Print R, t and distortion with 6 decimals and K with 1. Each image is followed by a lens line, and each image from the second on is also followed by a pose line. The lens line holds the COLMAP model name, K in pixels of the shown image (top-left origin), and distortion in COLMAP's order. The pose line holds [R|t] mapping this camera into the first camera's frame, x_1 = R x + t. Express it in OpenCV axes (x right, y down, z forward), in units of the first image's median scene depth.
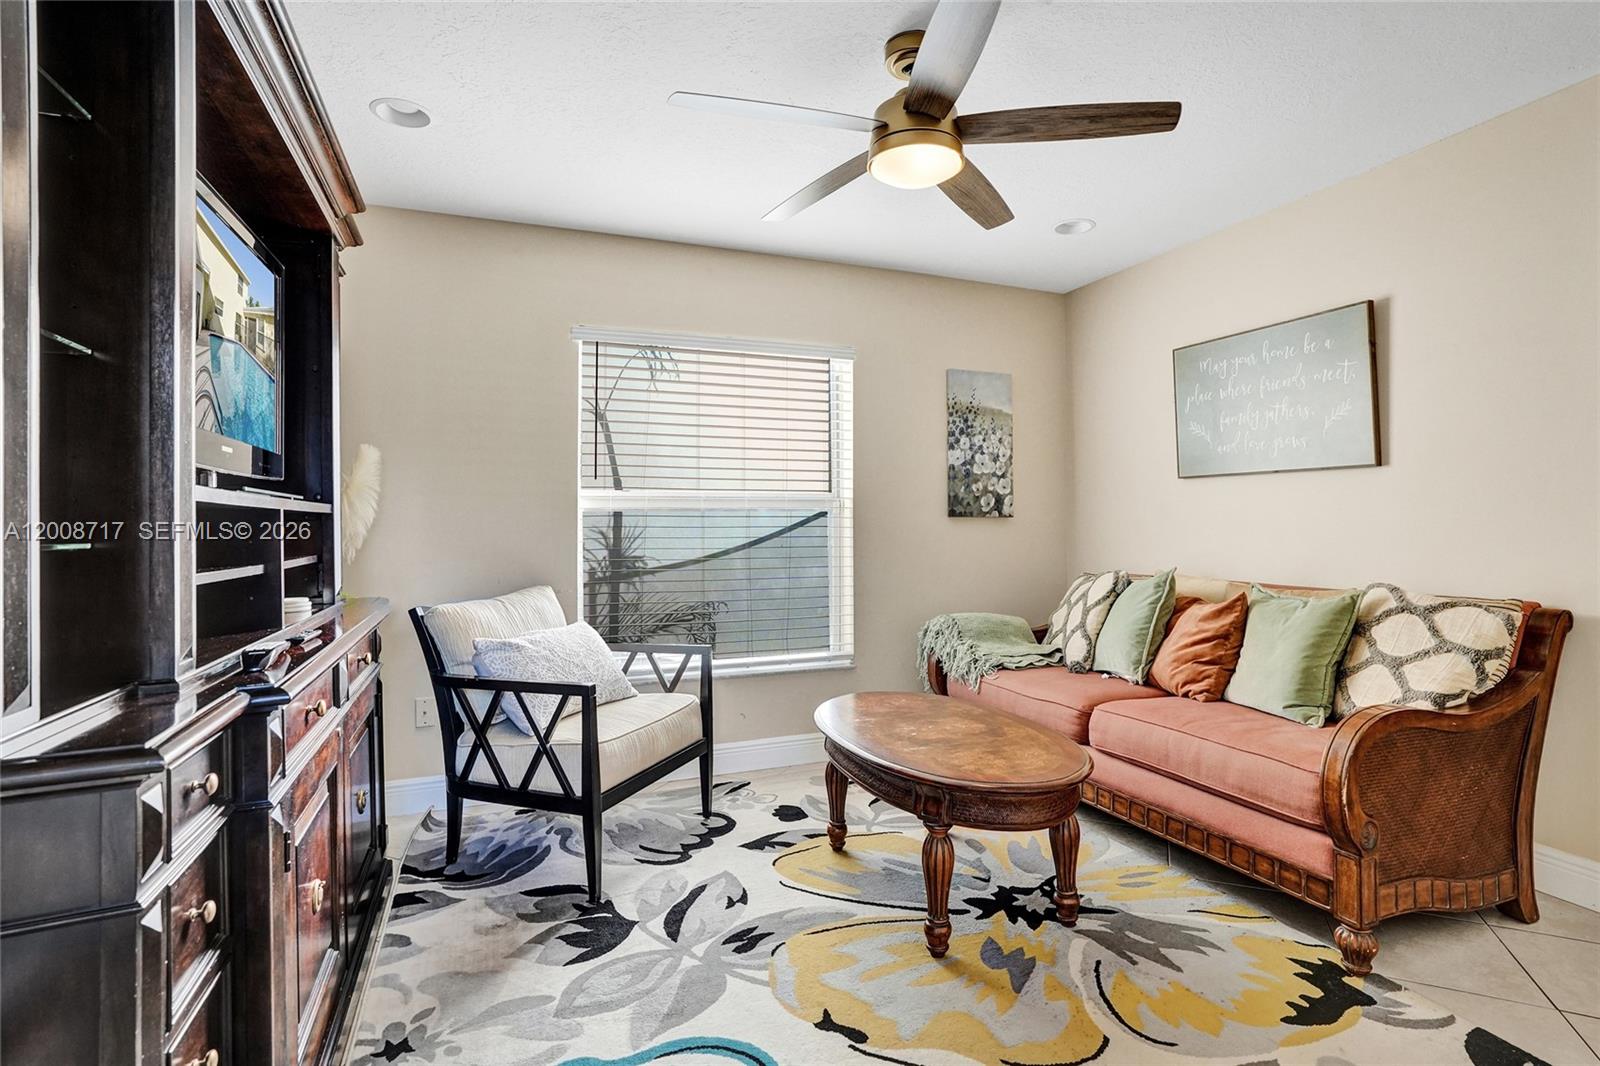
lens RADIAL K [[797.2, 0, 820.8], [0, 797.2, 500.4], [0, 0, 1]] dist [-0.052038, 0.027056]
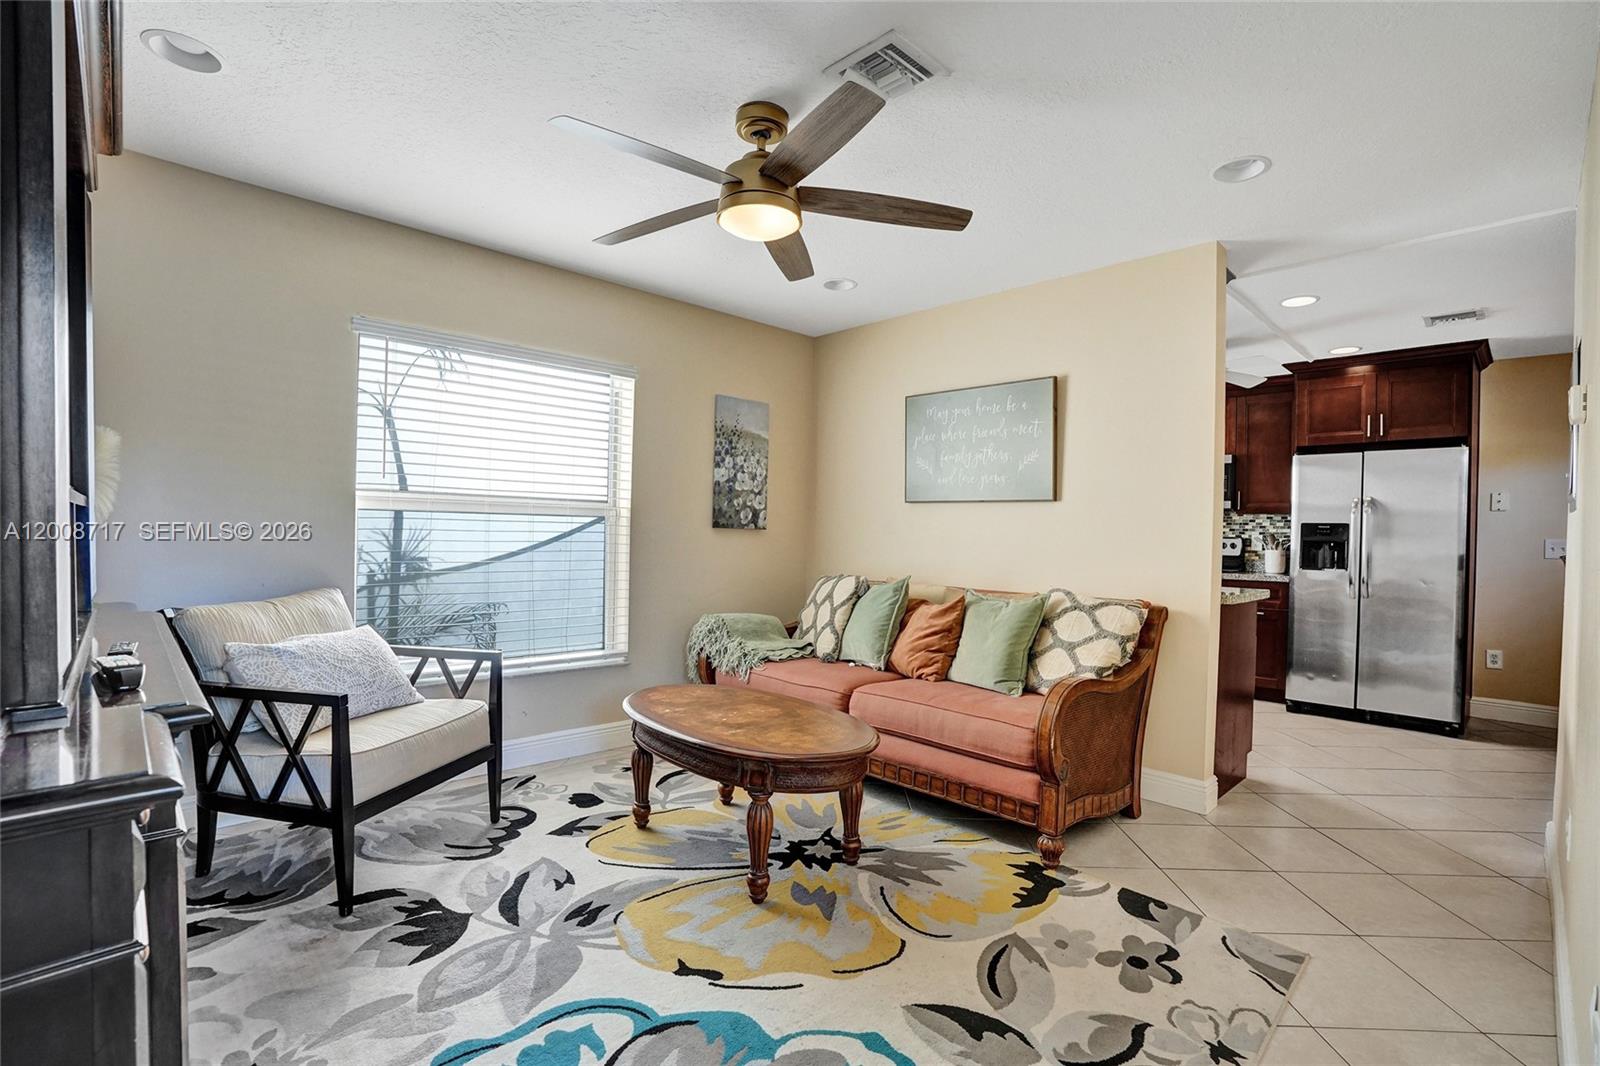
lens RADIAL K [[738.3, 0, 800.7], [0, 738.3, 541.5], [0, 0, 1]] dist [-0.079302, 0.036804]
pose [[0.931130, 0.022026, 0.364022, -0.151918], [-0.038429, 0.998543, 0.037879, -0.006047], [-0.362658, -0.049260, 0.930620, -0.012017]]
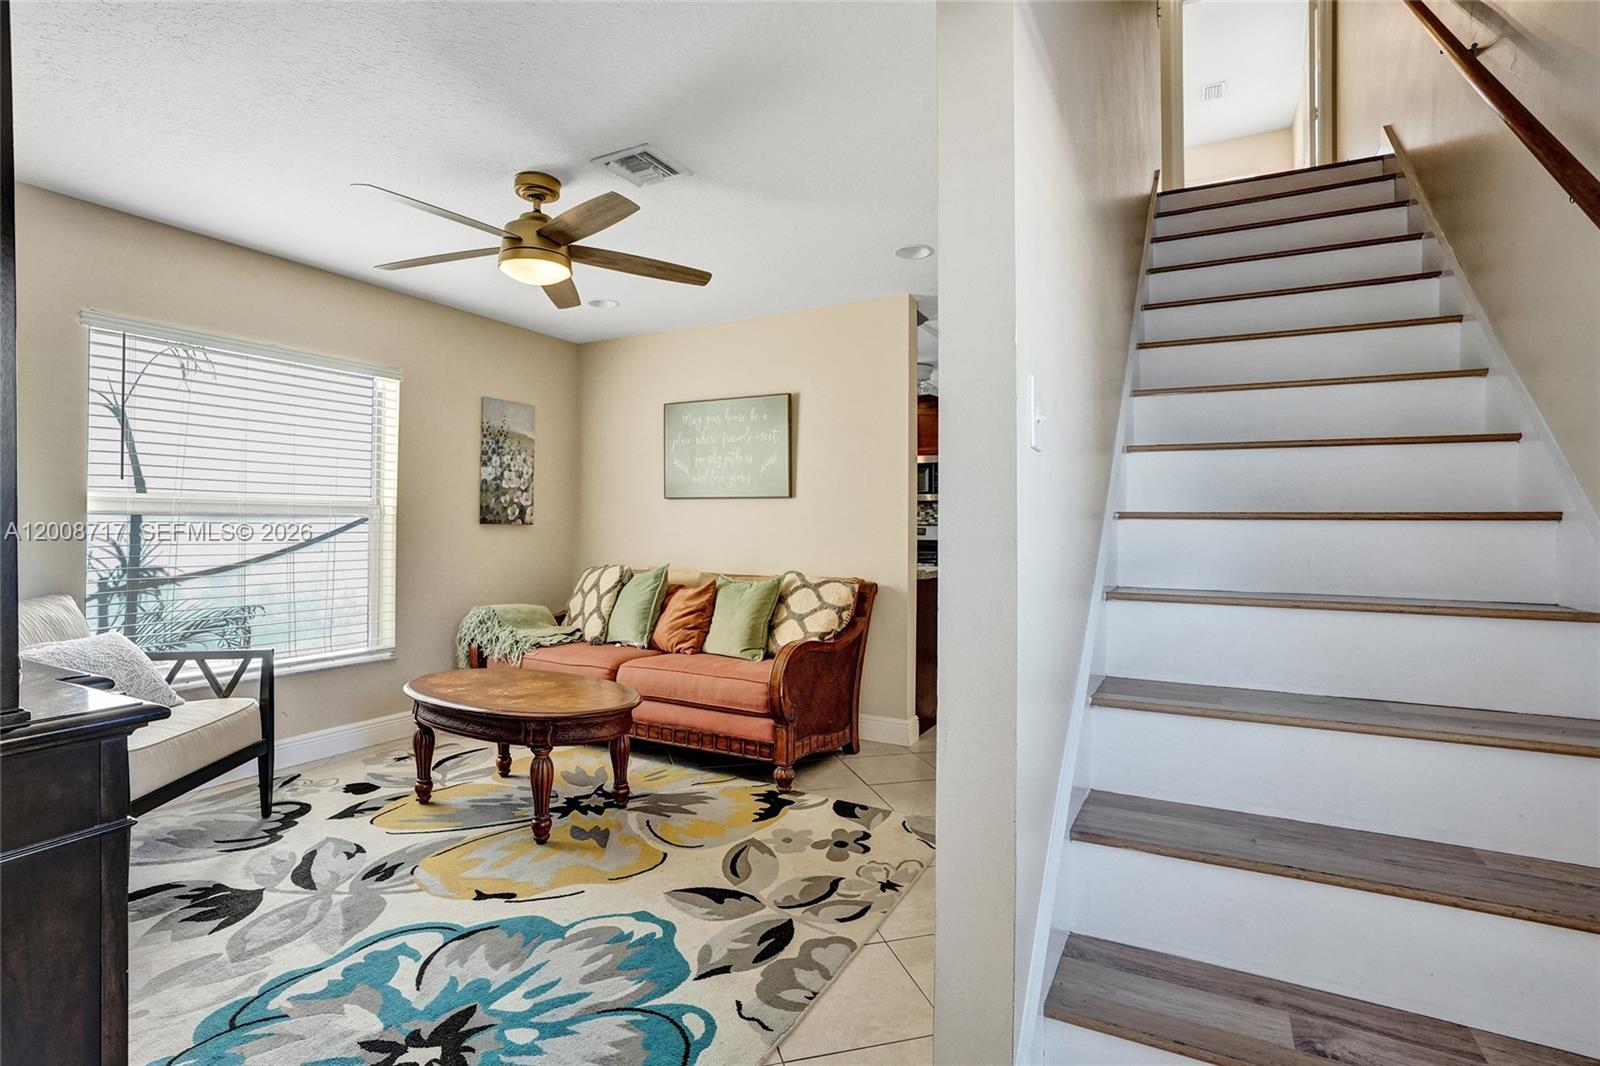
lens RADIAL K [[770.4, 0, 802.3], [0, 770.4, 515.1], [0, 0, 1]] dist [-0.050741, 0.025654]
pose [[0.777385, 0.019481, 0.628723, -0.265526], [-0.029920, 0.999534, 0.006025, -0.019626], [-0.628313, -0.023495, 0.777606, -0.248595]]
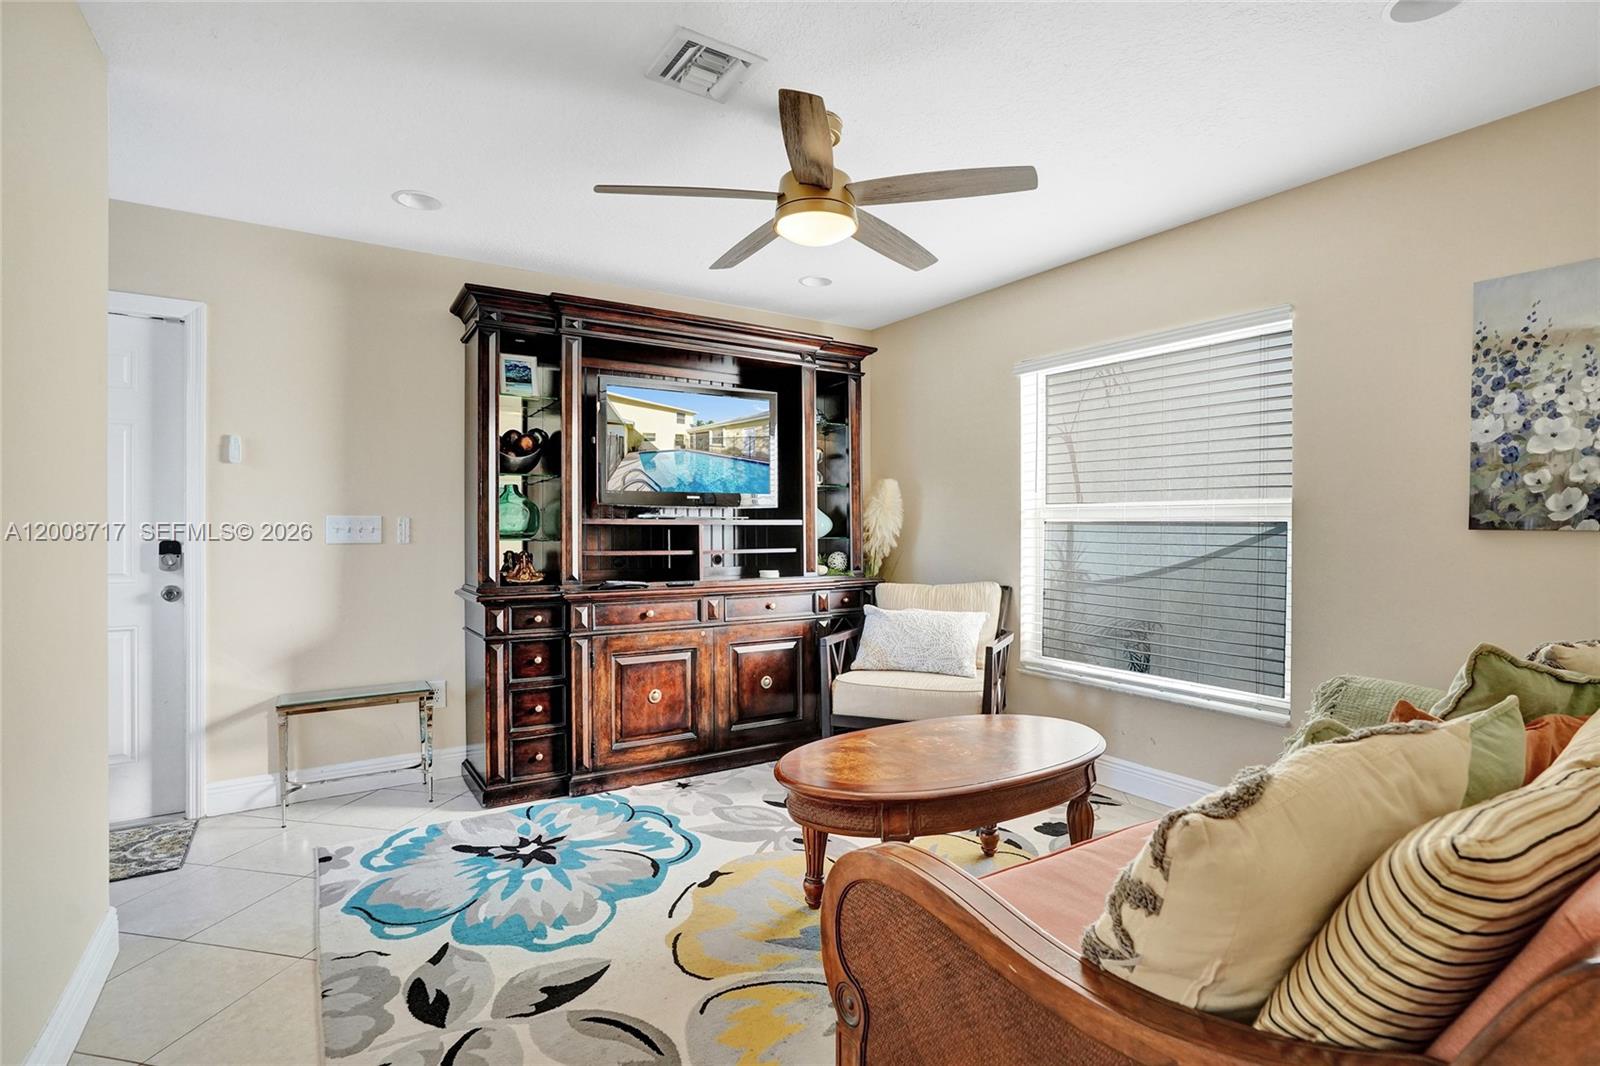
lens RADIAL K [[764.4, 0, 798.6], [0, 764.4, 540.0], [0, 0, 1]] dist [-0.050721, 0.023388]
pose [[0.187985, 0.021838, -0.981929, 0.935892], [0.024390, 0.999341, 0.026895, 0.000724], [0.981869, -0.029005, 0.187329, 0.589148]]
